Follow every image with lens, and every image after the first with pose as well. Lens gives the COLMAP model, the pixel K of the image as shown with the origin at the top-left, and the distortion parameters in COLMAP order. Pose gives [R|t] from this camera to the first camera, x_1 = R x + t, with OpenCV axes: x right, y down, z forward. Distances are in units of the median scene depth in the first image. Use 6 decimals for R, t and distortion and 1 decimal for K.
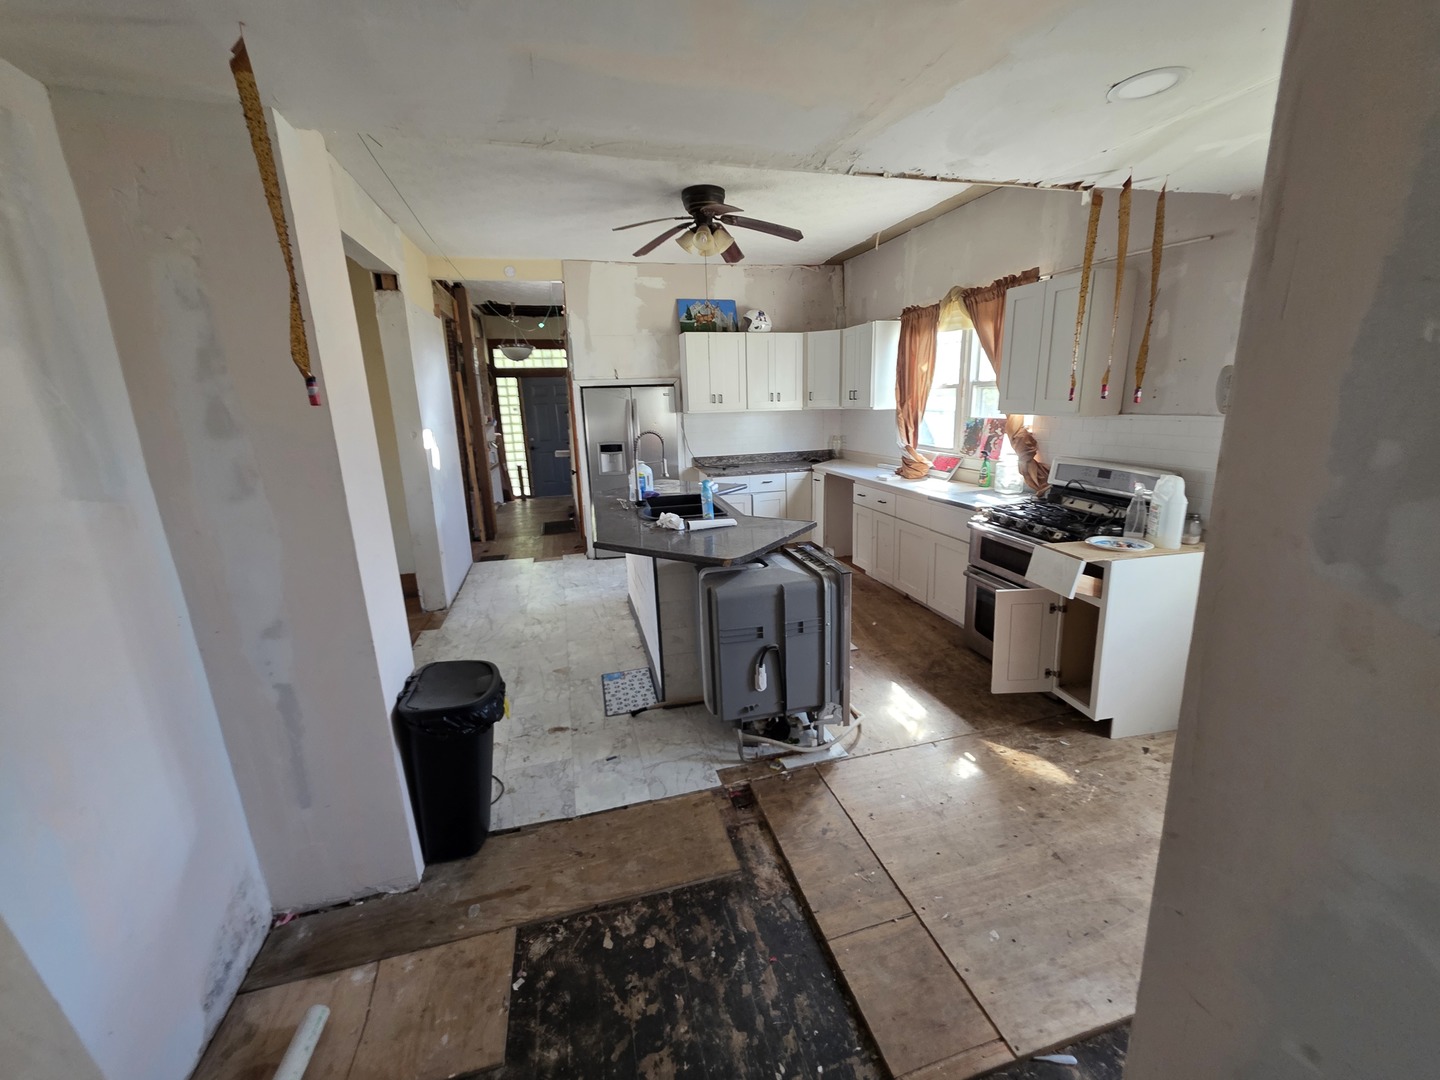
lens RADIAL K [[586.1, 0, 734.5], [0, 586.1, 540.0], [0, 0, 1]] dist [0.001751, -0.000047]
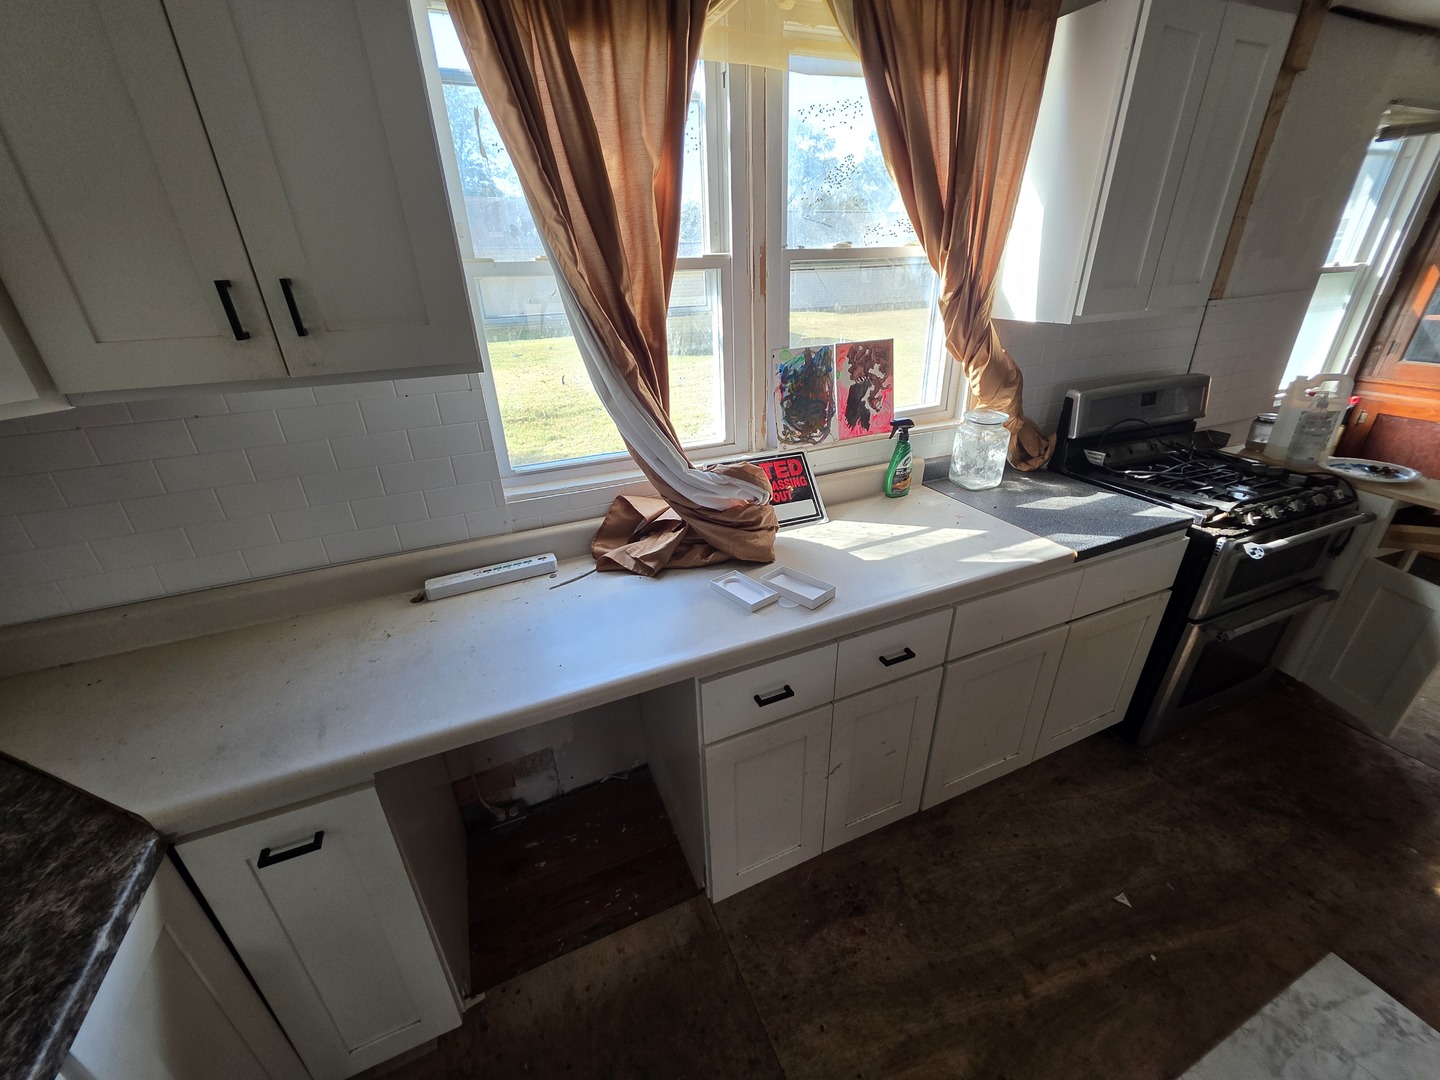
lens RADIAL K [[577.1, 0, 720.0], [0, 577.1, 540.0], [0, 0, 1]] dist [0.001948, -0.000039]
pose [[-0.124249, -0.396800, 0.909457, 0.012844], [0.267356, 0.869273, 0.415794, -0.249830], [-0.955554, 0.294811, -0.001919, 0.999398]]
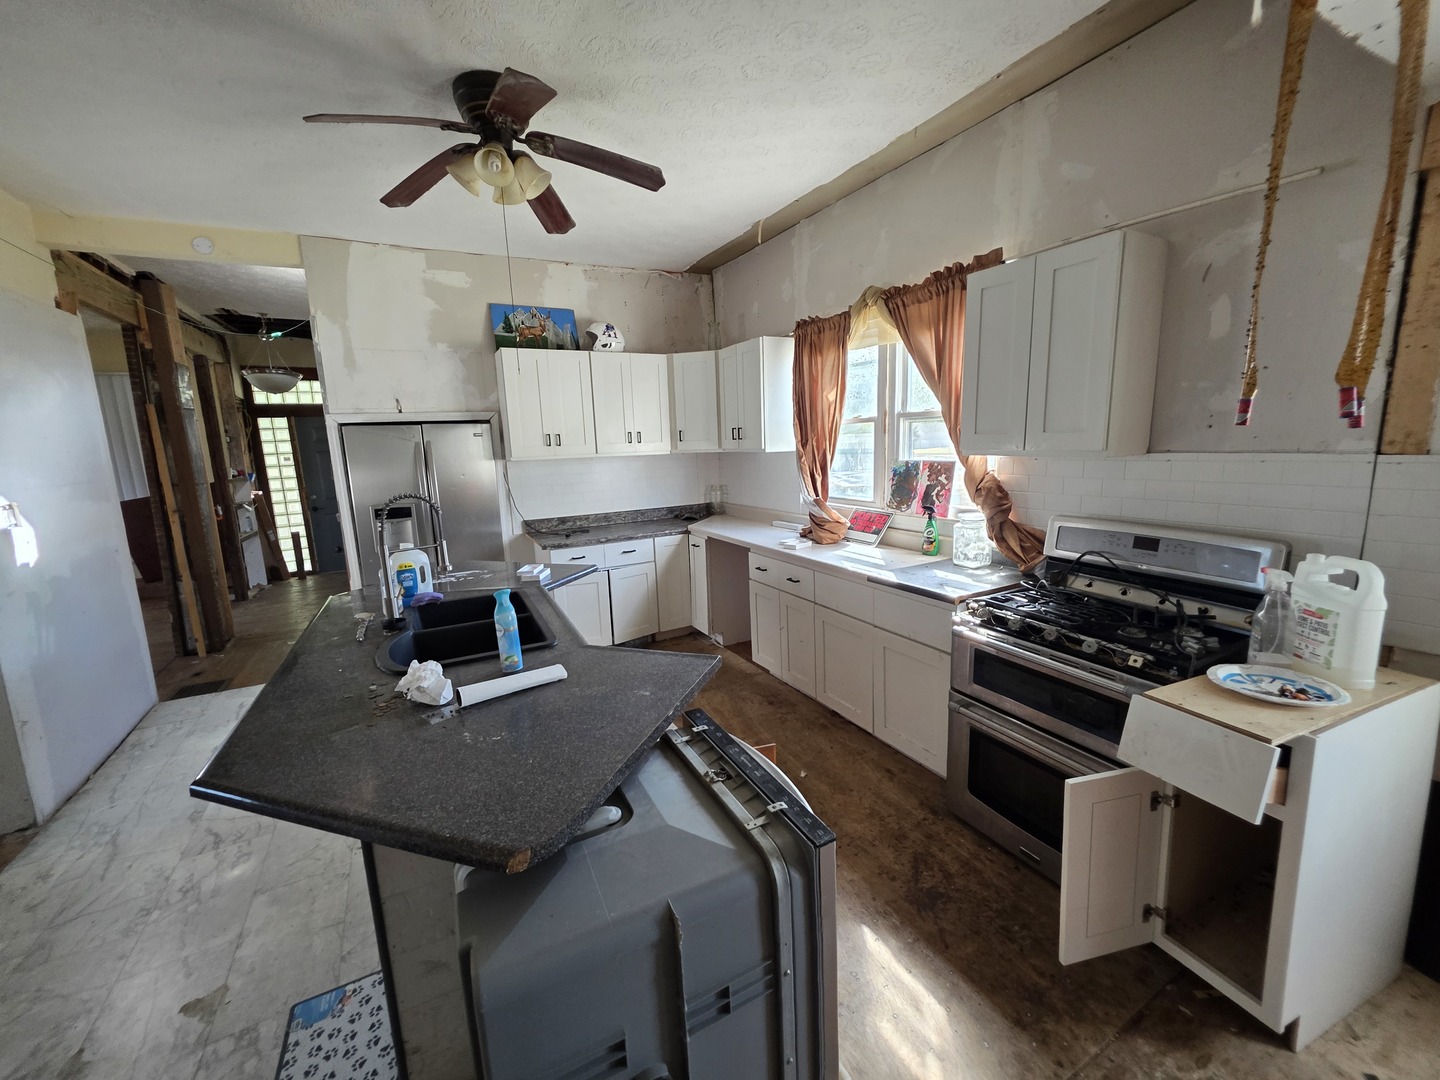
lens RADIAL K [[577.1, 0, 720.0], [0, 577.1, 540.0], [0, 0, 1]] dist [0.001948, -0.000039]
pose [[0.978084, -0.043719, 0.203567, 0.023874], [0.058277, 0.996111, -0.066077, -0.067266], [-0.199886, 0.076492, 0.976829, 0.308995]]
